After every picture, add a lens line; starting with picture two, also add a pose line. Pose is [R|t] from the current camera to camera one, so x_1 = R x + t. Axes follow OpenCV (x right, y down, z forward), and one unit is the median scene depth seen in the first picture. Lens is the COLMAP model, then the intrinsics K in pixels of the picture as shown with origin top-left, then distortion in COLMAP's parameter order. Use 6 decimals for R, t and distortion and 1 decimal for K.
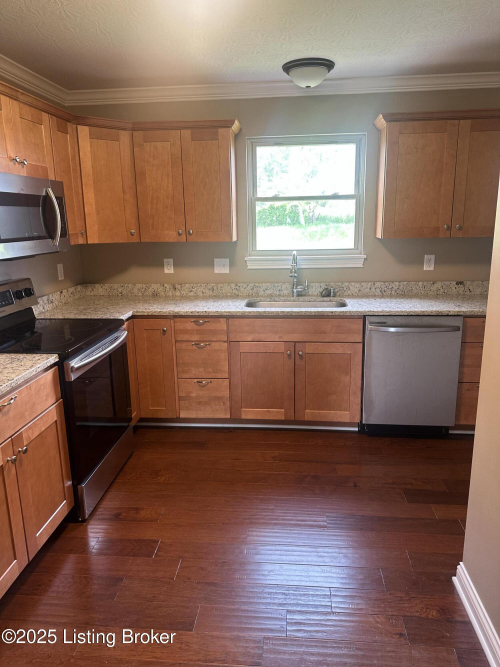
lens RADIAL K [[464.2, 0, 250.2], [0, 464.2, 329.5], [0, 0, 1]] dist [0.058317, -0.073971]
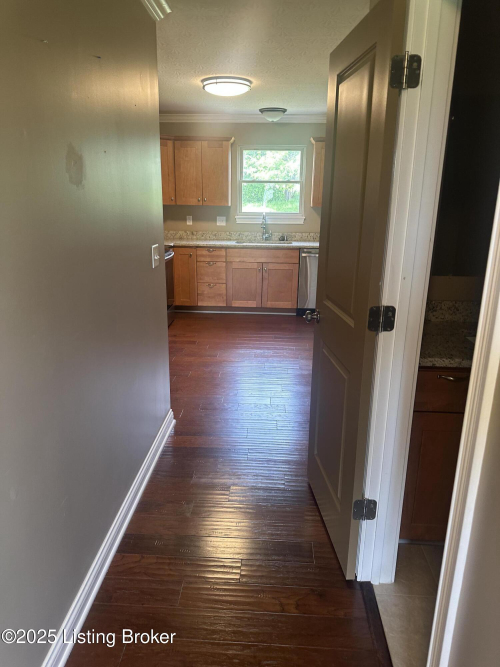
lens RADIAL K [[464.2, 0, 248.3], [0, 464.2, 339.3], [0, 0, 1]] dist [0.058317, -0.073971]
pose [[0.998702, 0.017551, 0.047818, -0.040559], [-0.020635, 0.997686, 0.064788, 0.201905], [-0.046570, -0.065690, 0.996753, -0.808783]]
